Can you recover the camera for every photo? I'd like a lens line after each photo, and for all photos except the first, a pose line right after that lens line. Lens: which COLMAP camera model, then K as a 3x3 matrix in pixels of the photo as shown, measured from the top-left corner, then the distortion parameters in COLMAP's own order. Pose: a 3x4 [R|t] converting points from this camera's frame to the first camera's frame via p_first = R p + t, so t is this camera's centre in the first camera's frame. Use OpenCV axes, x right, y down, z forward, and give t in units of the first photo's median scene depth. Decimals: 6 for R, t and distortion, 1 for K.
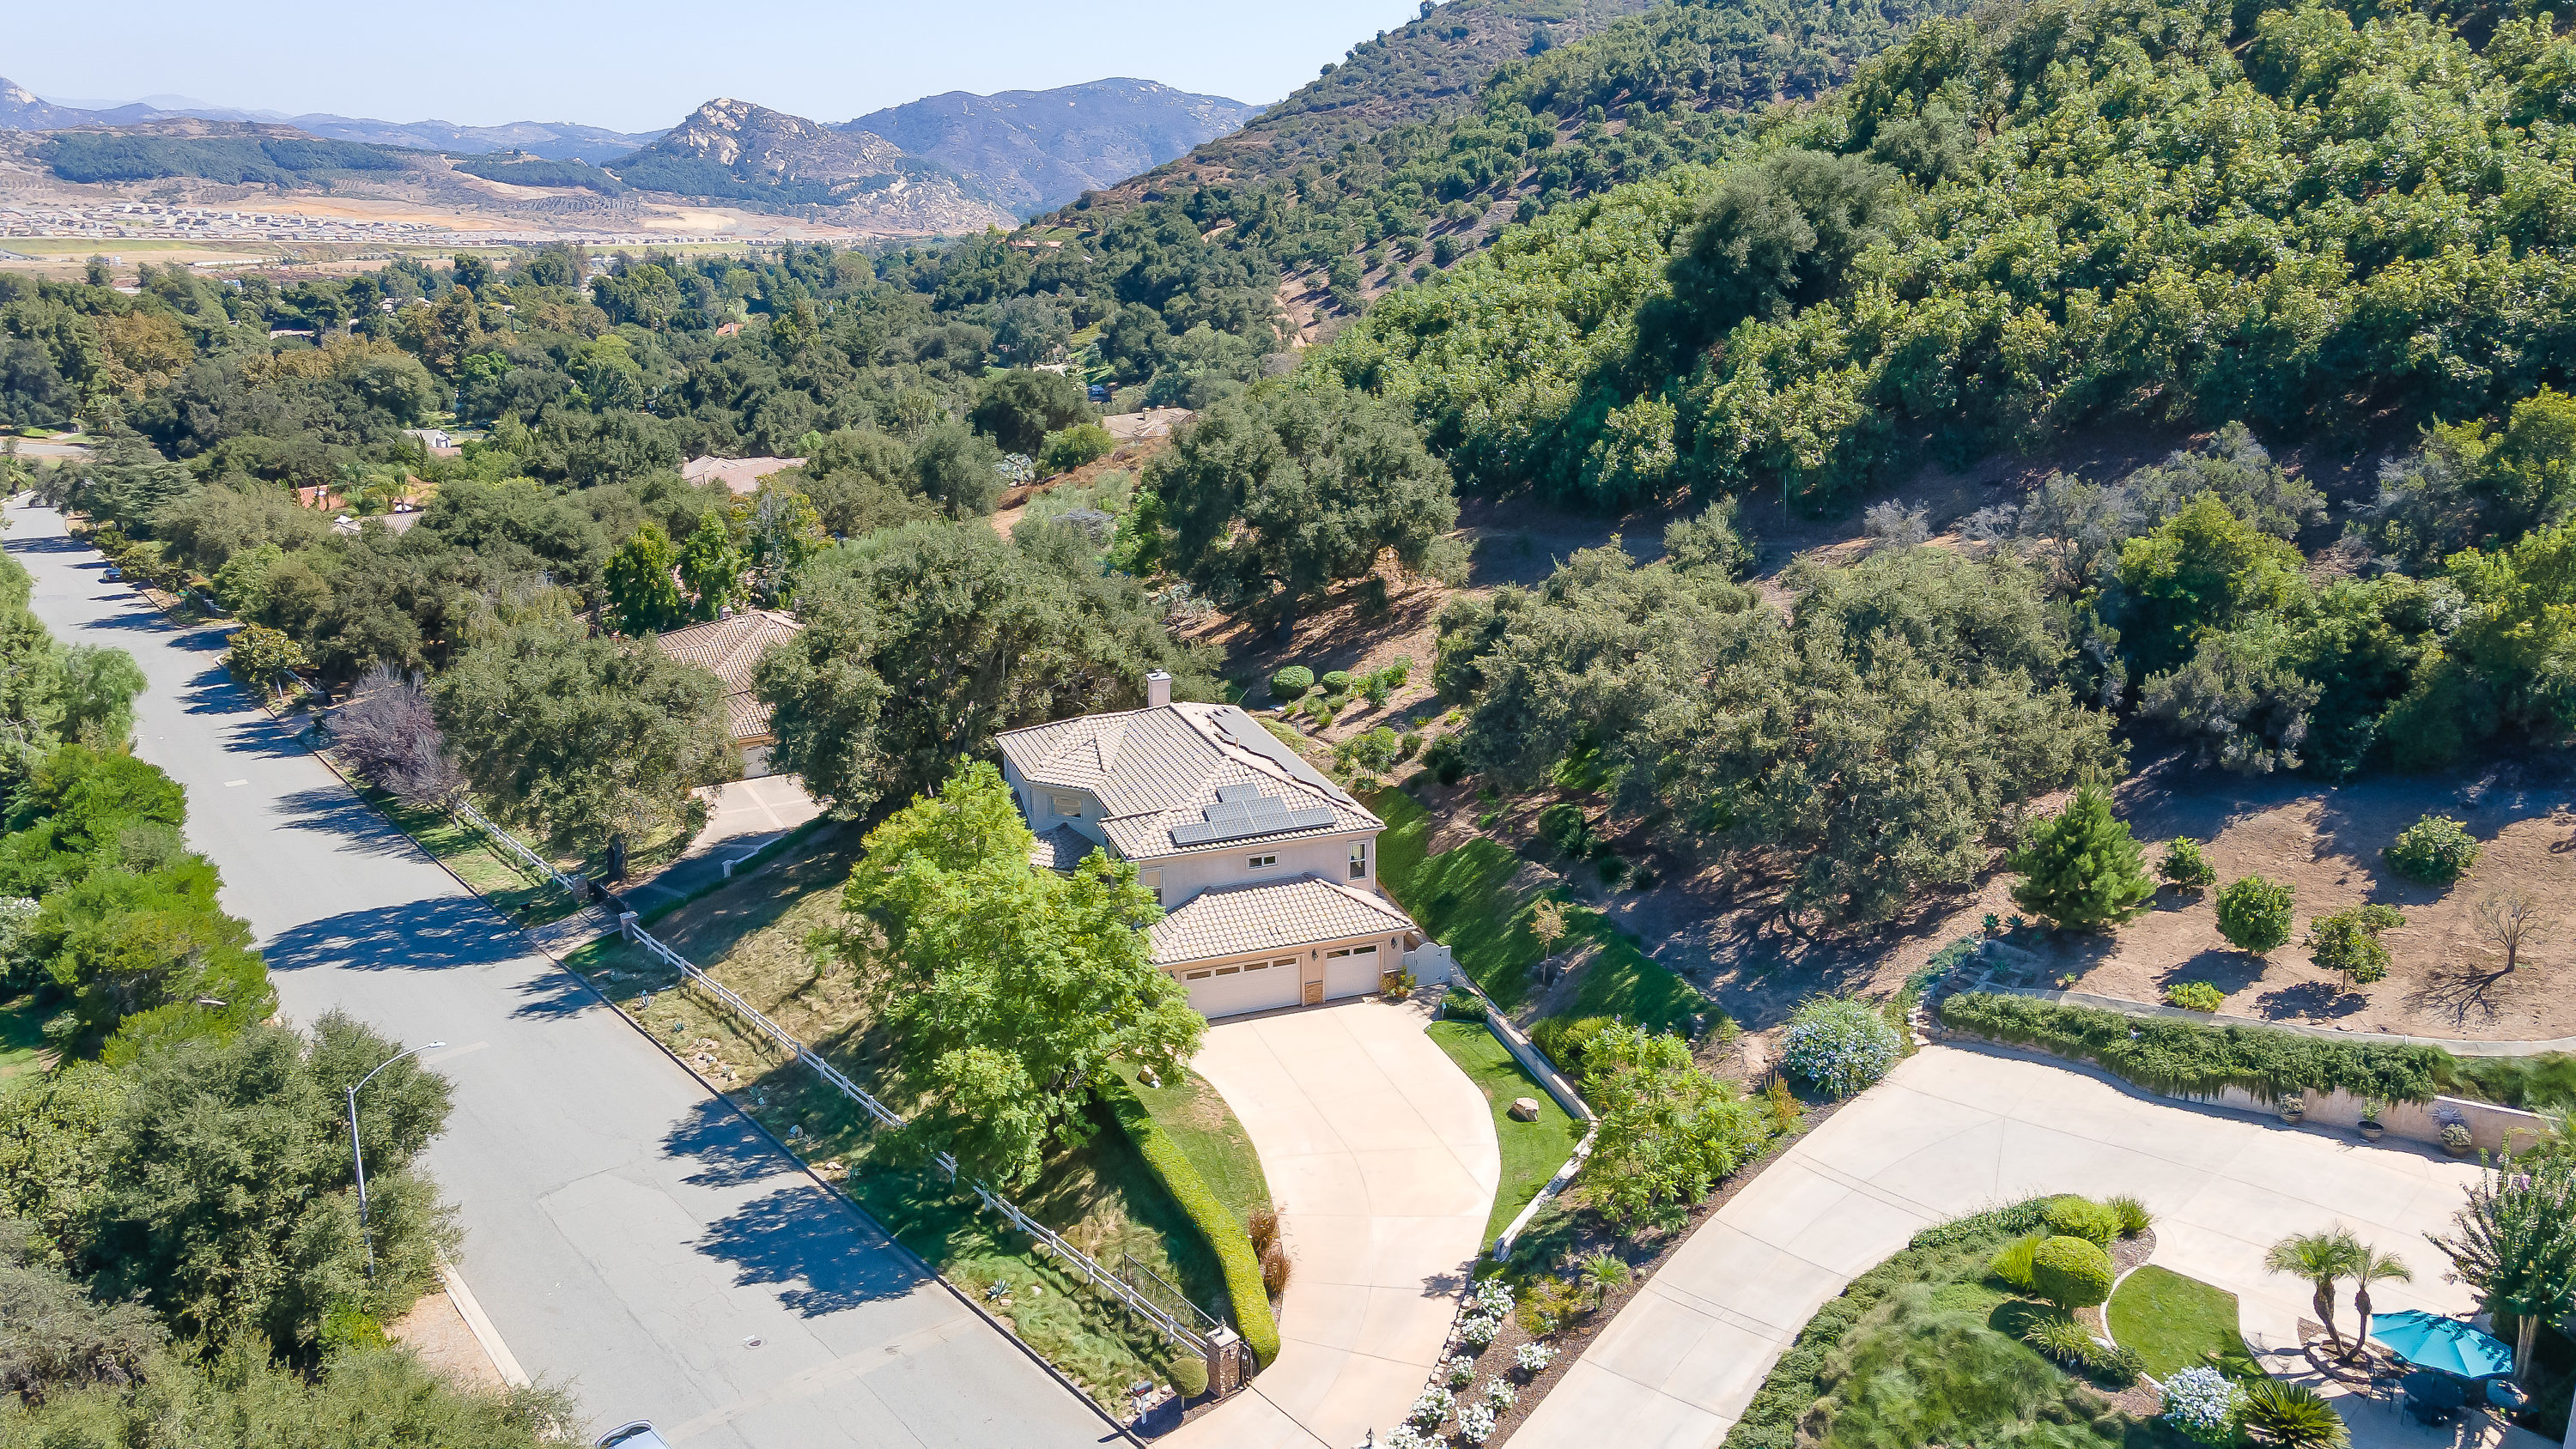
lens RADIAL K [[1883.7, 0, 1287.8], [0, 1883.7, 731.3], [0, 0, 1]] dist [0.028177, 0.060944]
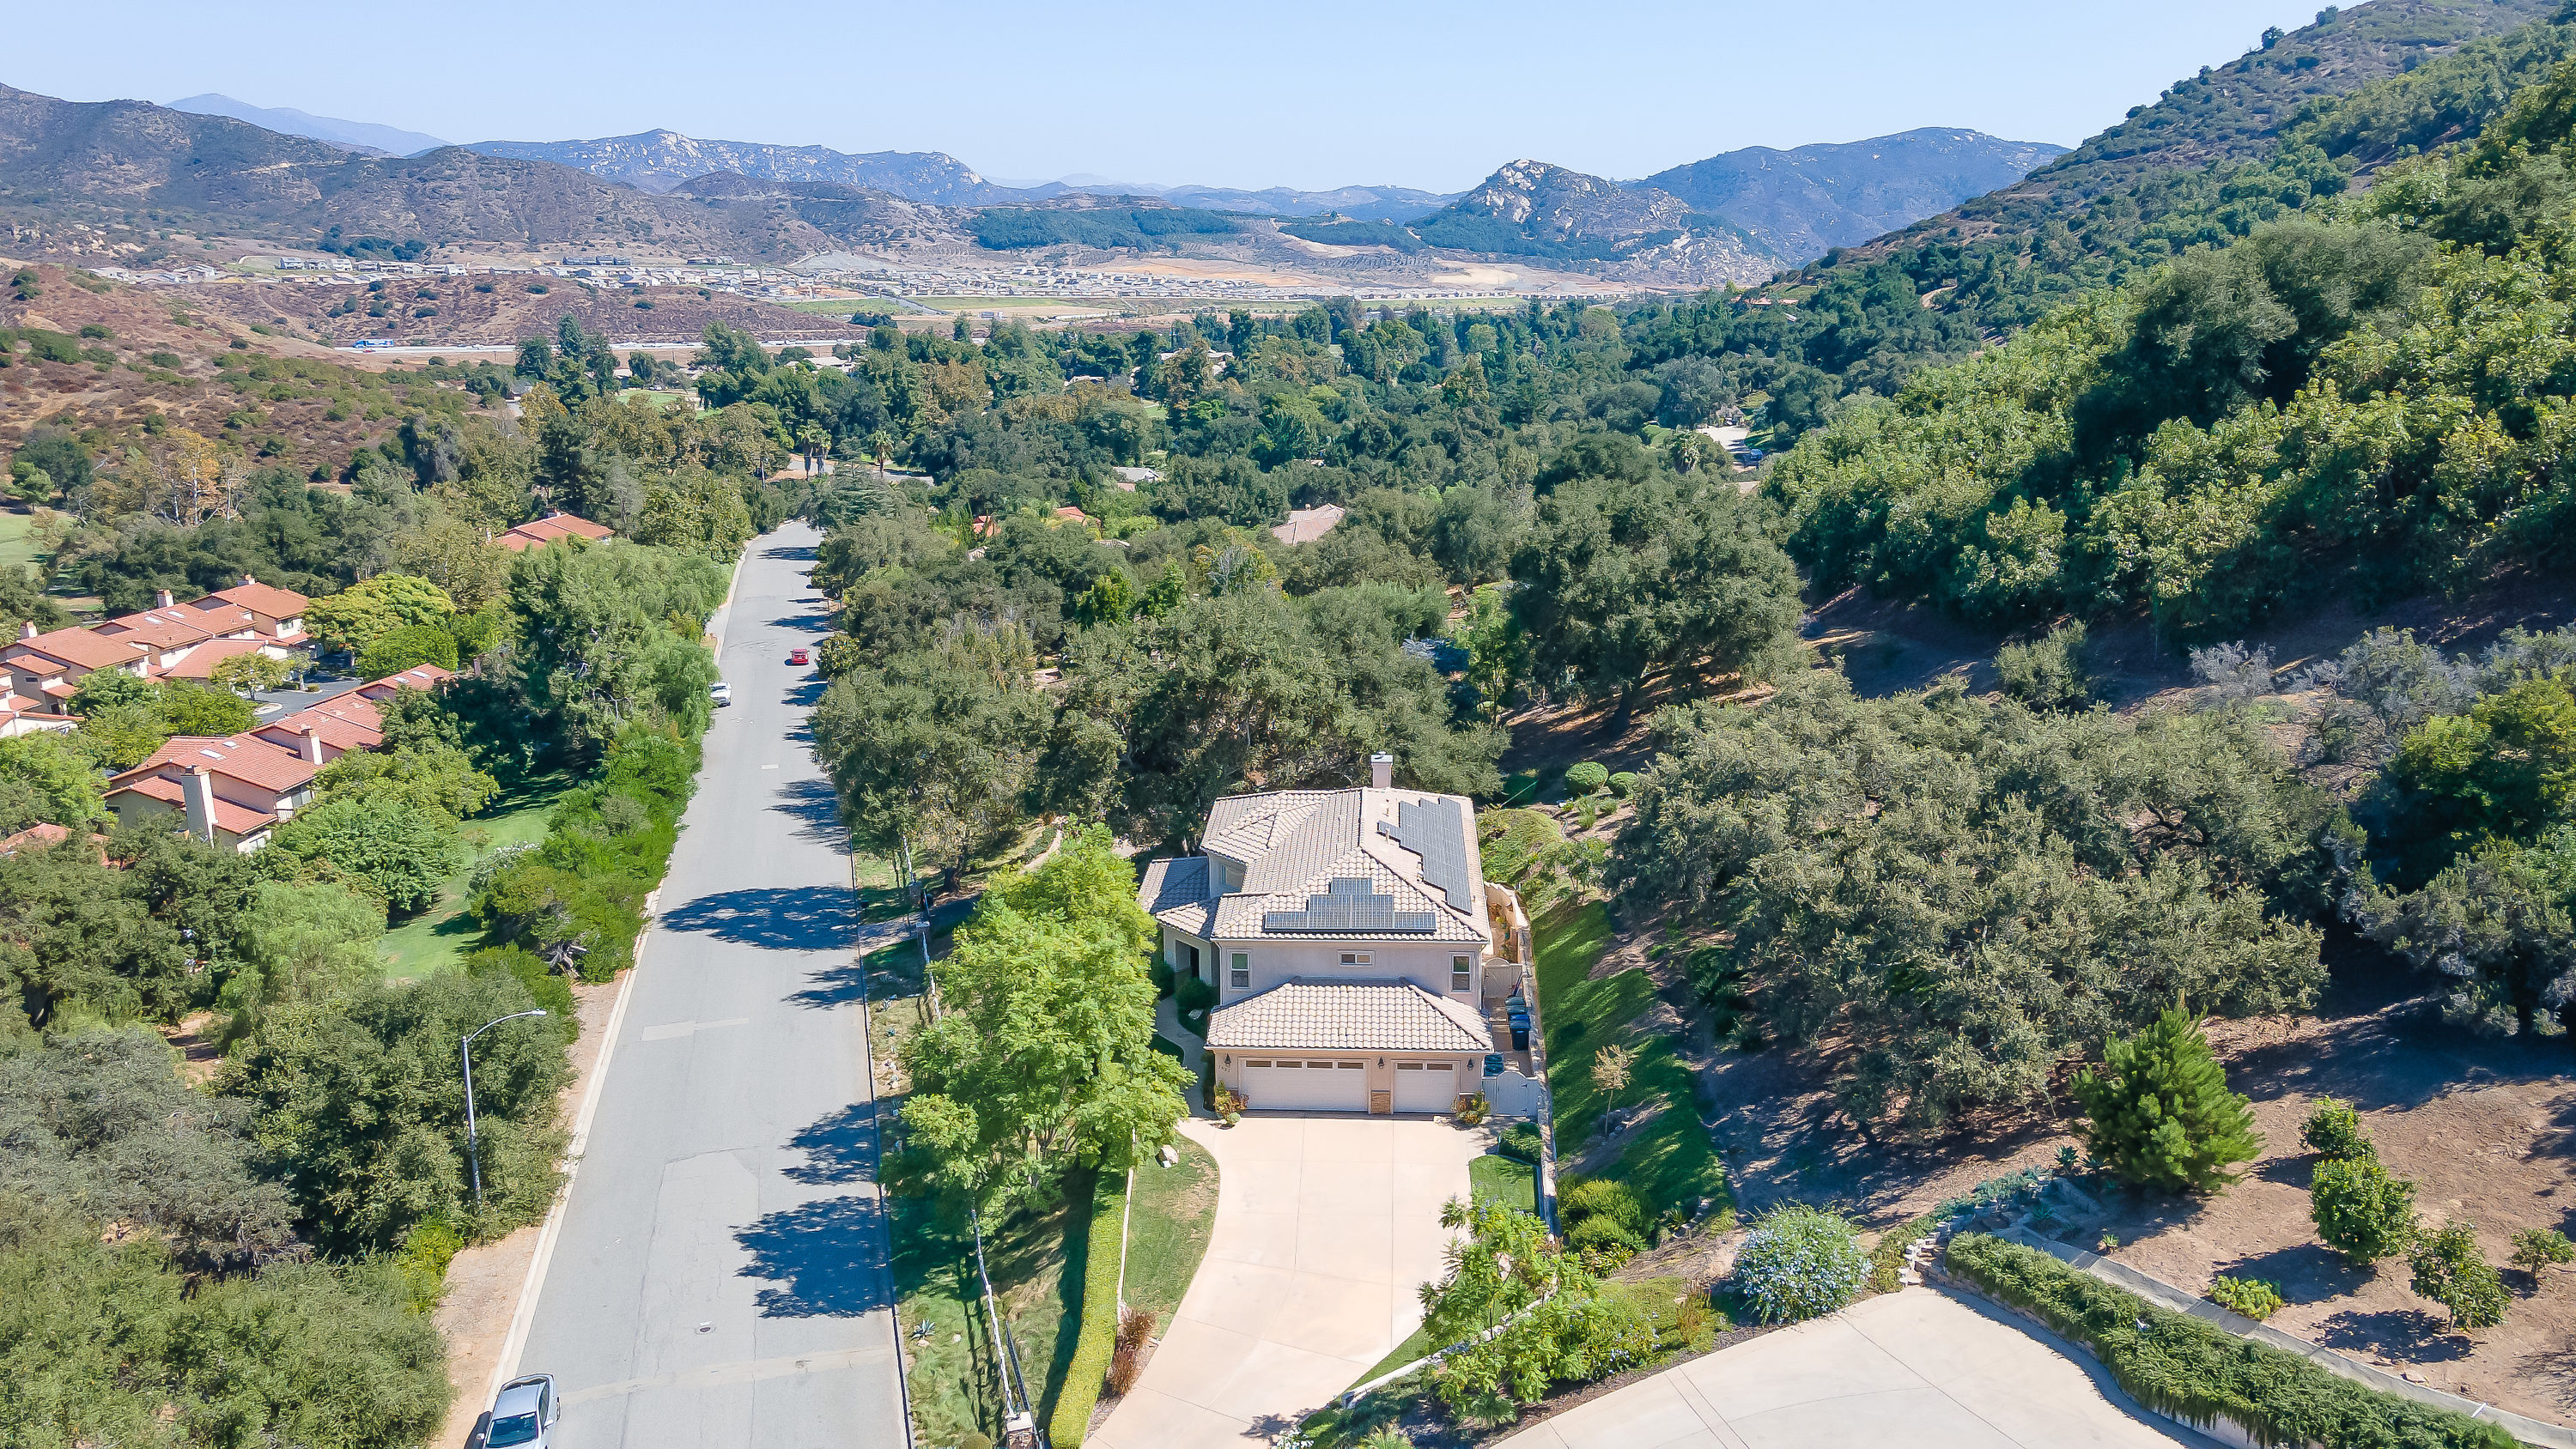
lens RADIAL K [[1883.7, 0, 1281.0], [0, 1883.7, 734.5], [0, 0, 1]] dist [0.028177, 0.060944]
pose [[0.919826, 0.099518, -0.379494, 0.281917], [-0.109171, 0.994015, -0.003941, -0.035277], [0.376830, 0.045055, 0.925186, 0.066065]]
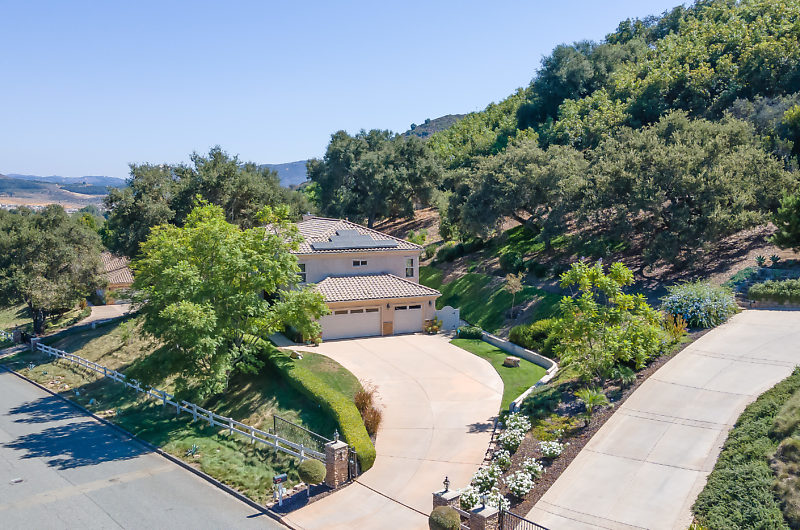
lens RADIAL K [[687.7, 0, 400.5], [0, 687.7, 269.2], [0, 0, 1]] dist [0.039329, 0.035691]
pose [[0.998599, -0.001323, 0.052907, -0.008579], [0.010779, 0.983817, -0.178849, 0.180787], [-0.051814, 0.179169, 0.982453, 0.288373]]
